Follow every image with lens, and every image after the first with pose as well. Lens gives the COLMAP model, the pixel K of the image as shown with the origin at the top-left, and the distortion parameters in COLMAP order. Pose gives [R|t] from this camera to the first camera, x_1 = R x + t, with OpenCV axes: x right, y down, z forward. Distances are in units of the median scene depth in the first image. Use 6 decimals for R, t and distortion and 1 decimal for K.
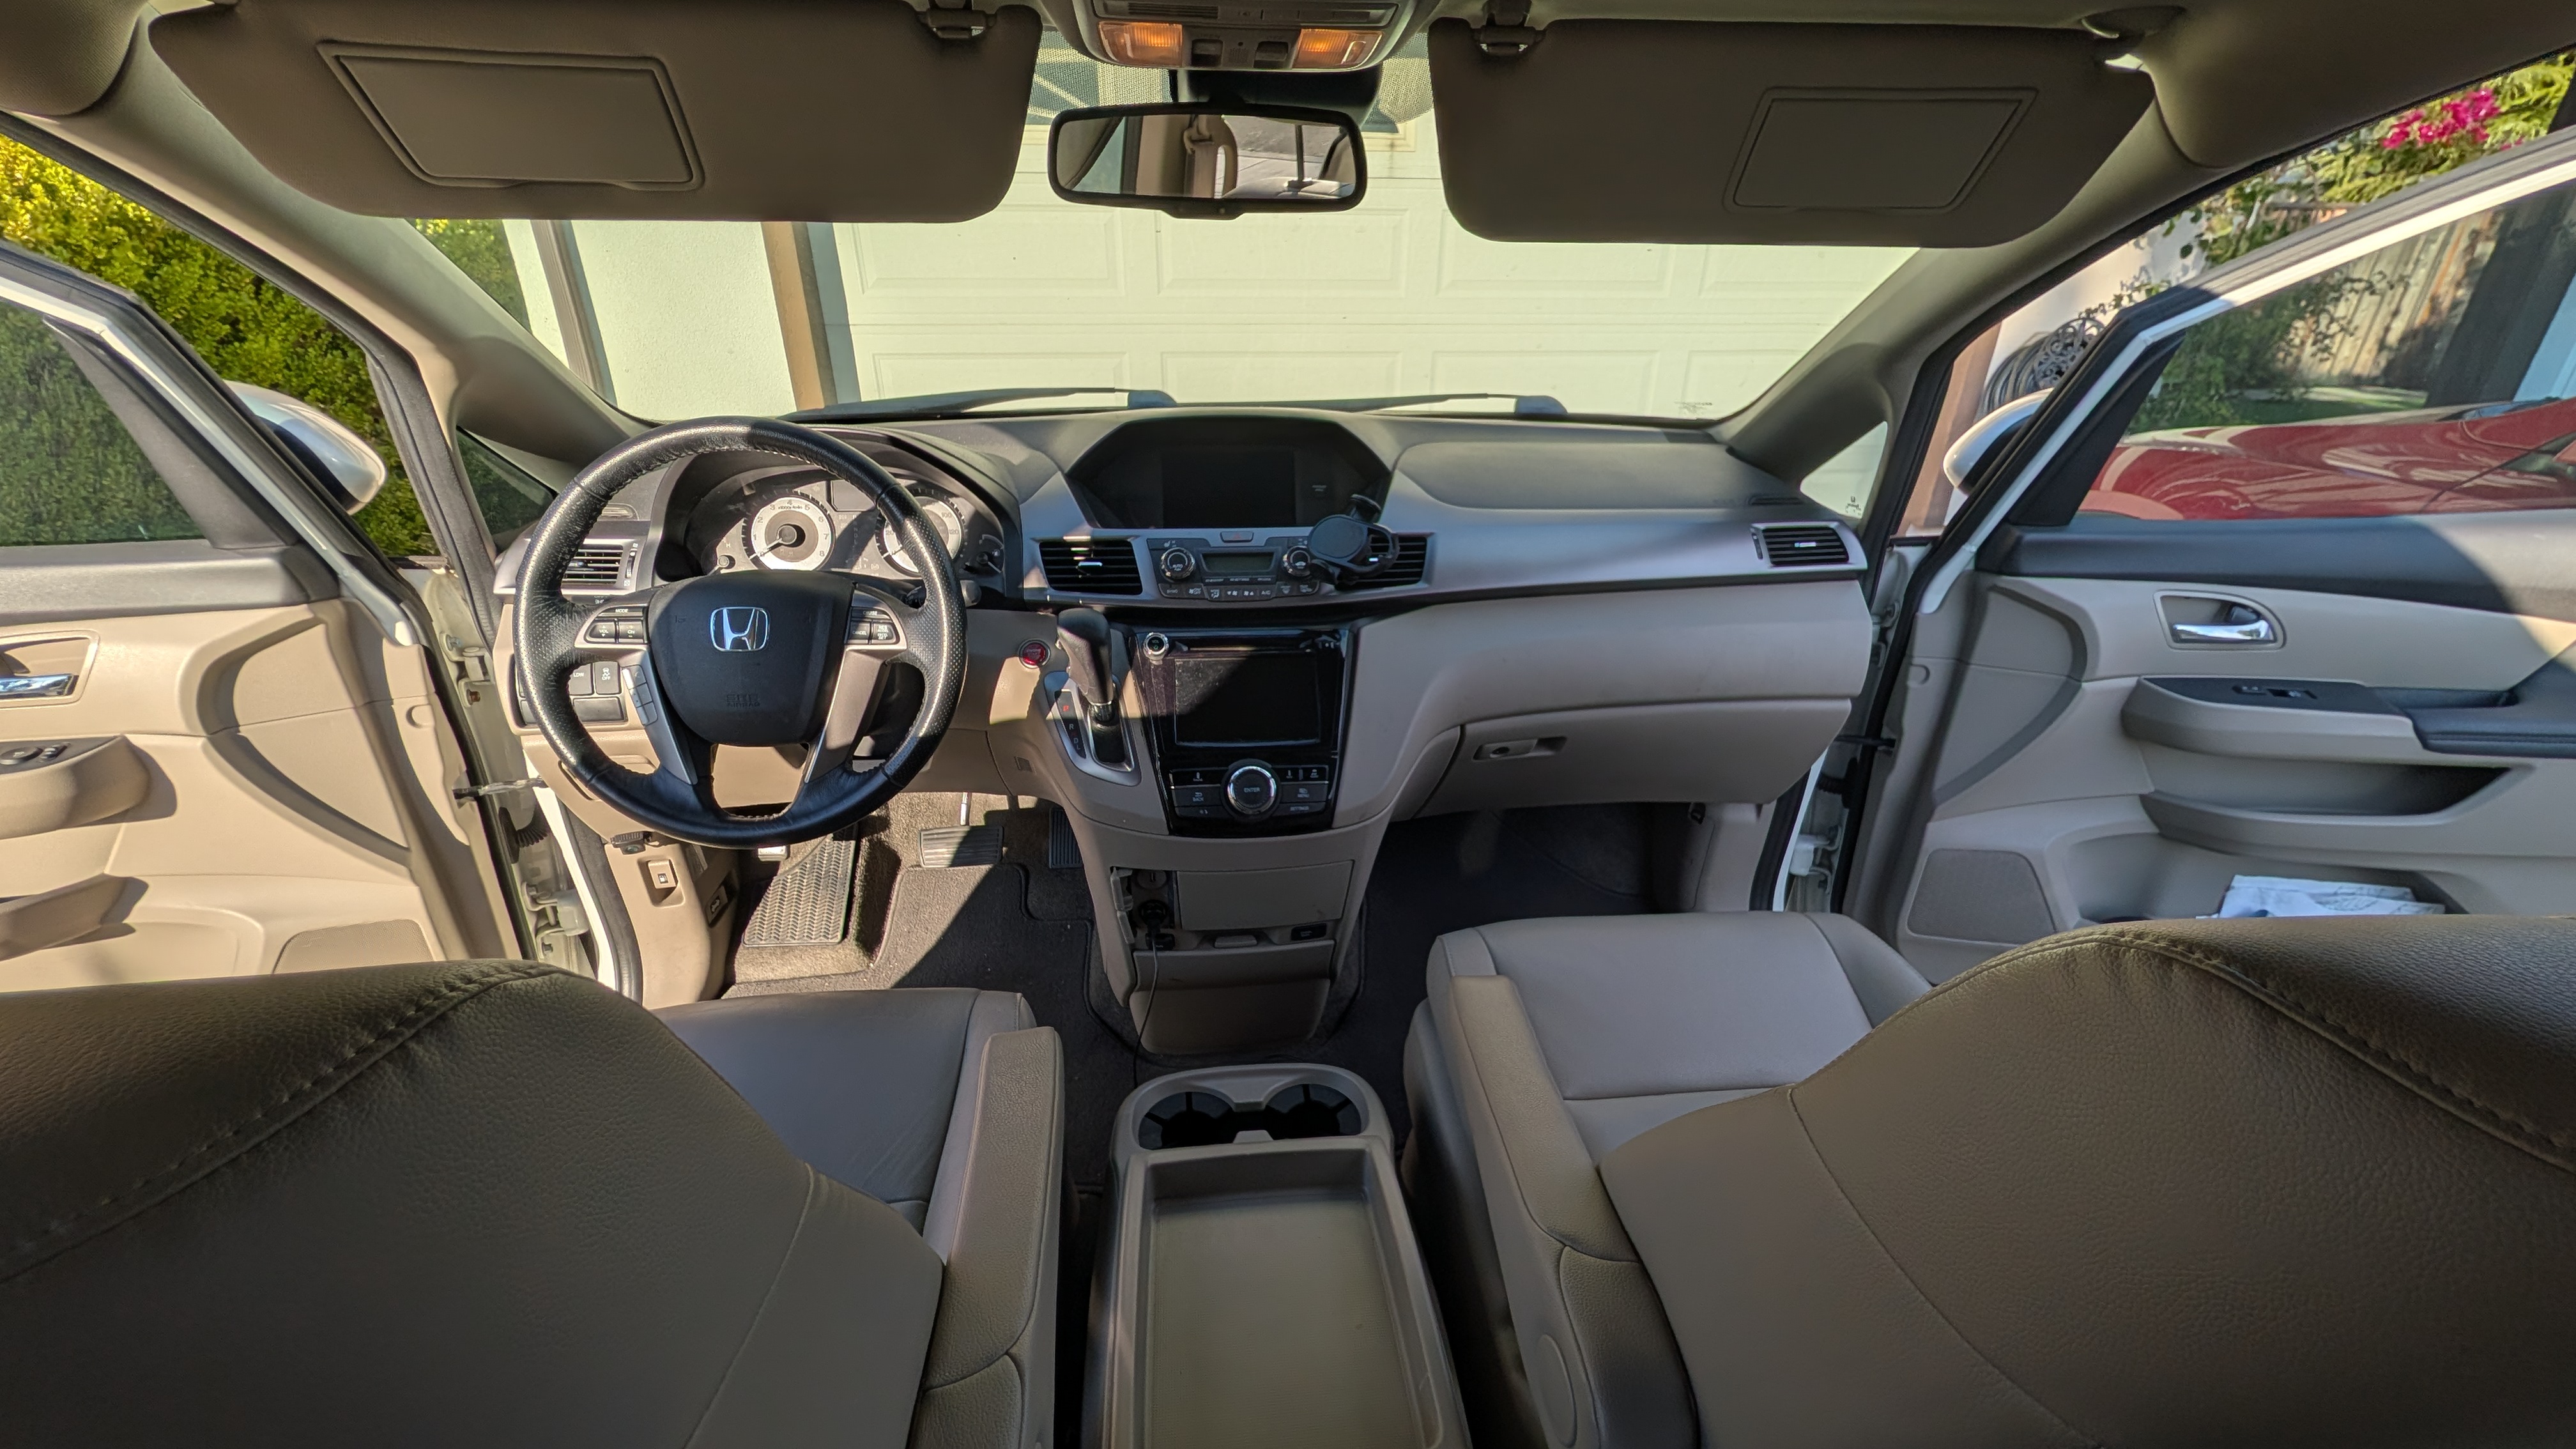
lens RADIAL K [[940.7, 0, 1283.9], [0, 940.7, 729.6], [0, 0, 1]] dist [-0.000648, -0.000177]
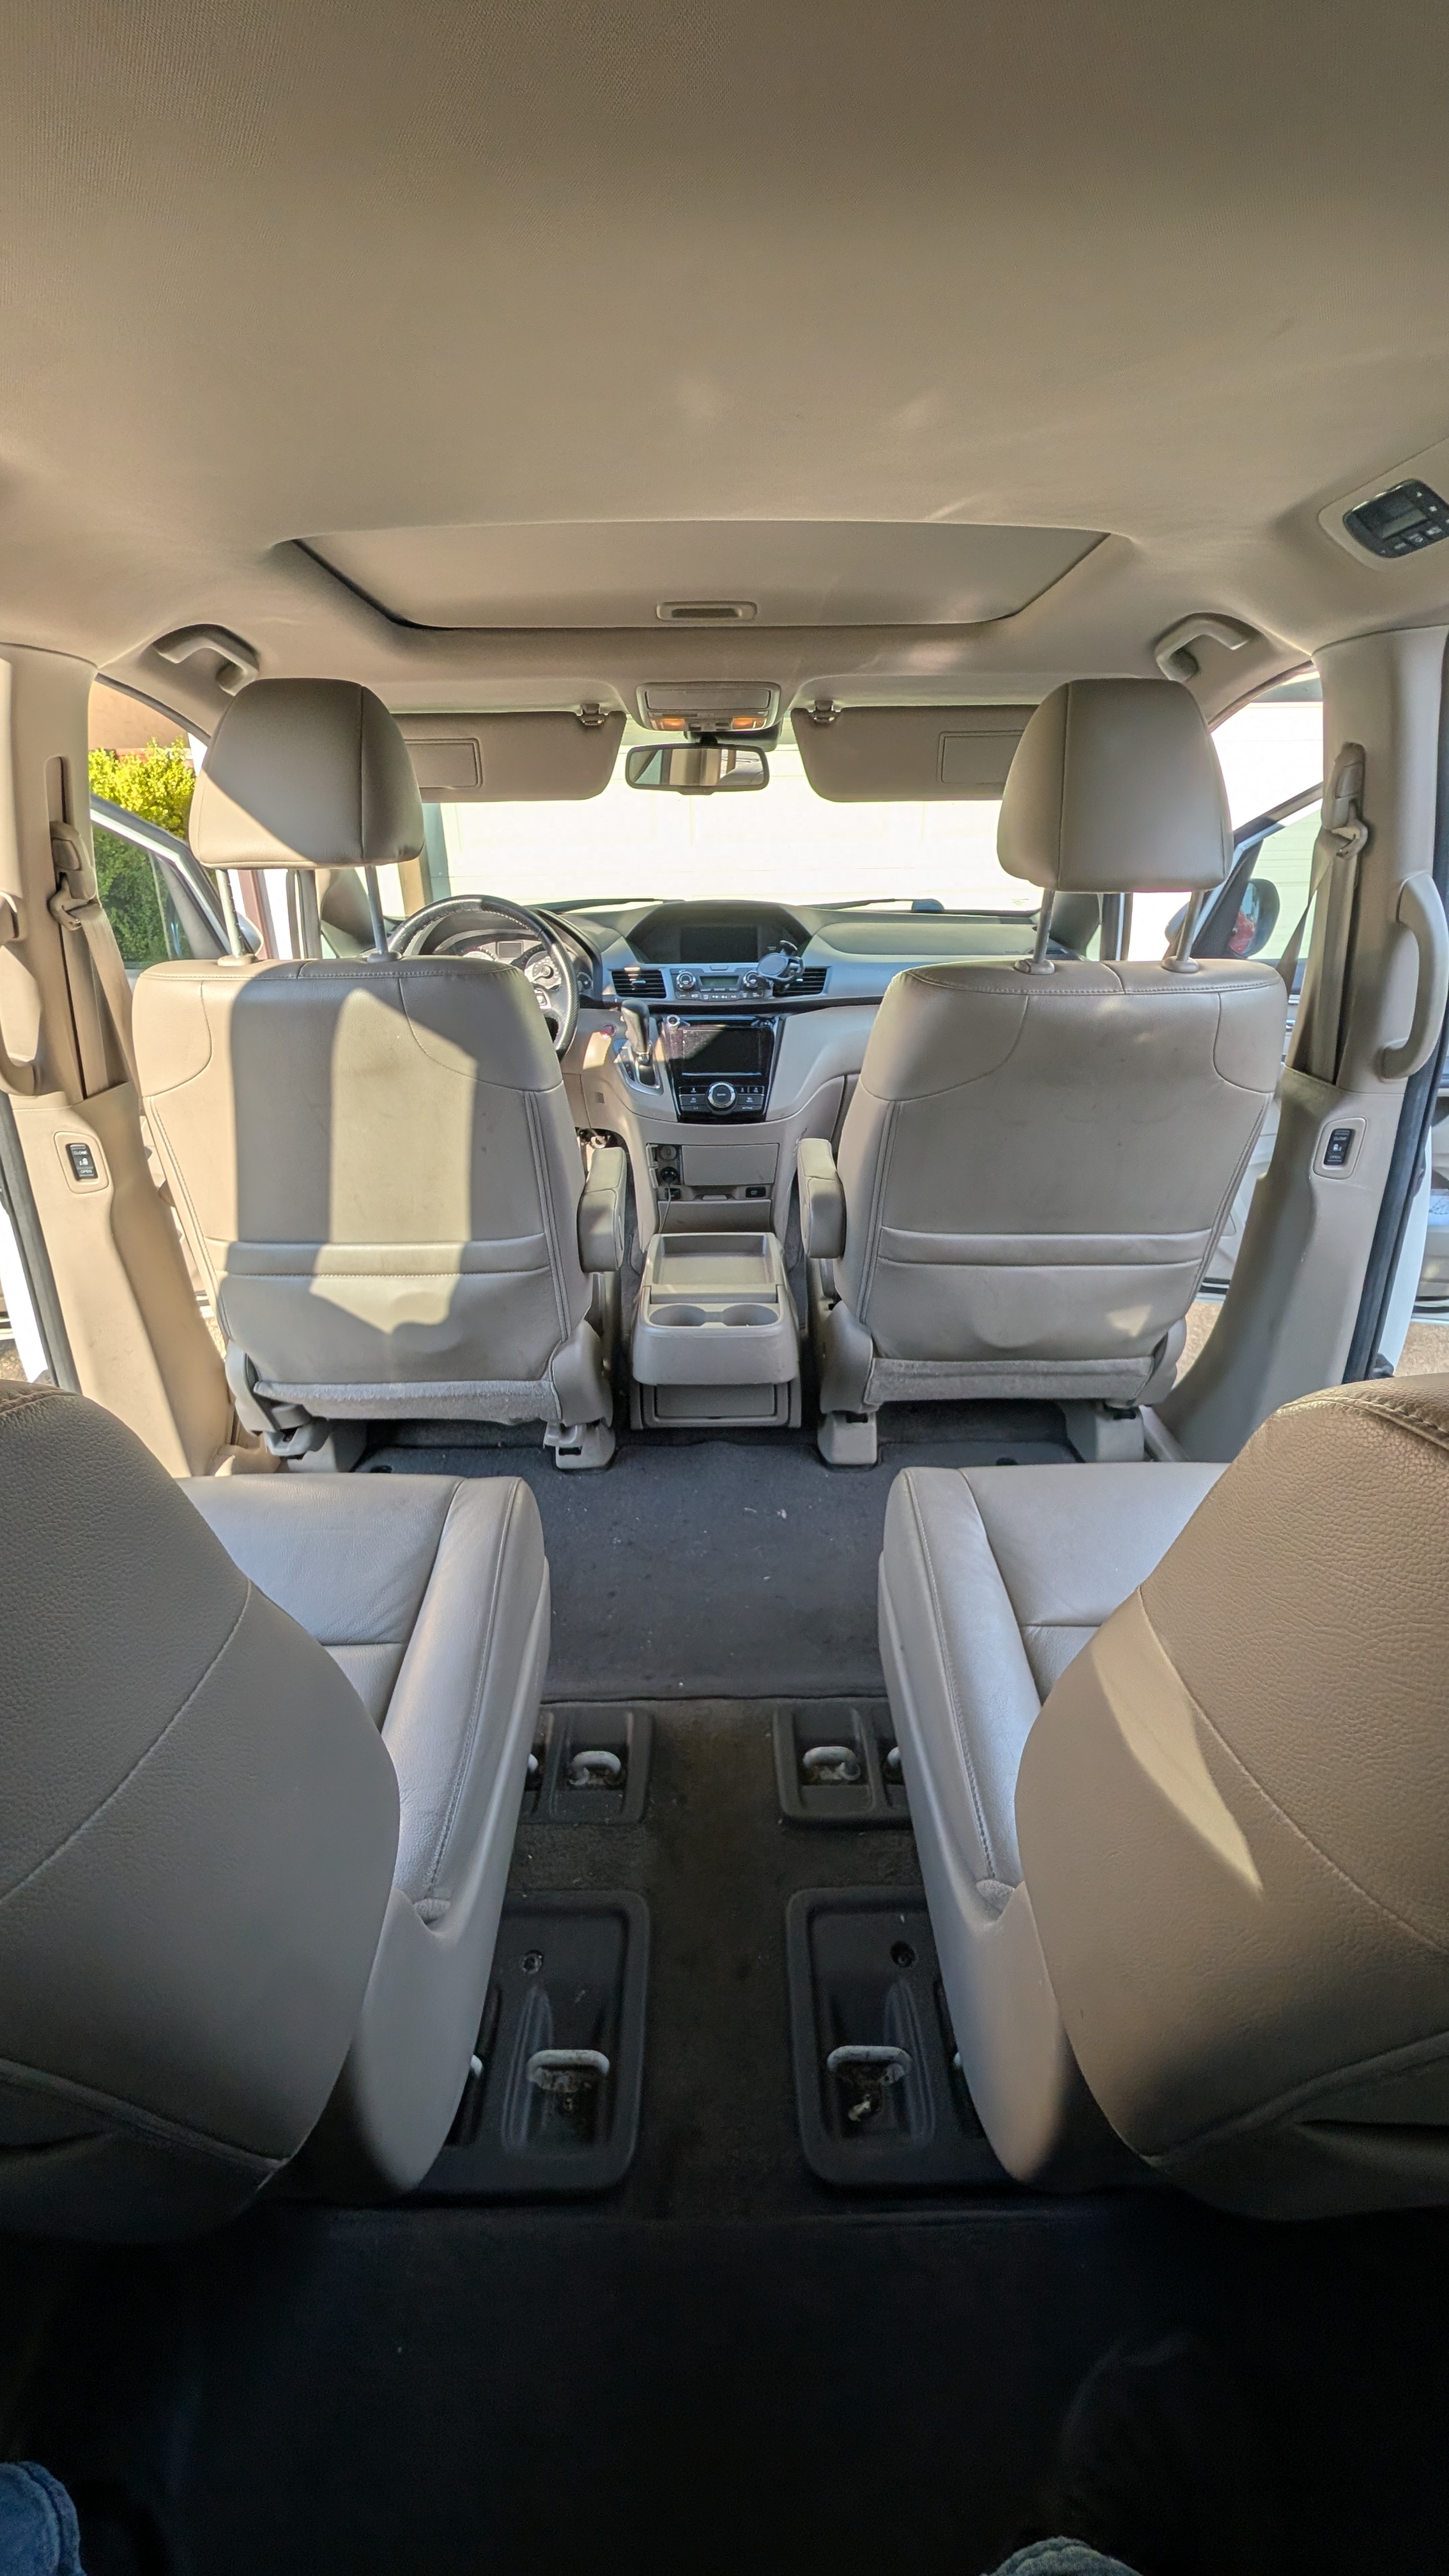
lens RADIAL K [[940.7, 0, 730.3], [0, 940.7, 1281.9], [0, 0, 1]] dist [-0.000648, -0.000177]
pose [[0.995649, 0.020018, -0.091007, 0.153939], [-0.020614, 0.999772, -0.005619, 0.425023], [0.090873, 0.007471, 0.995834, -0.826136]]
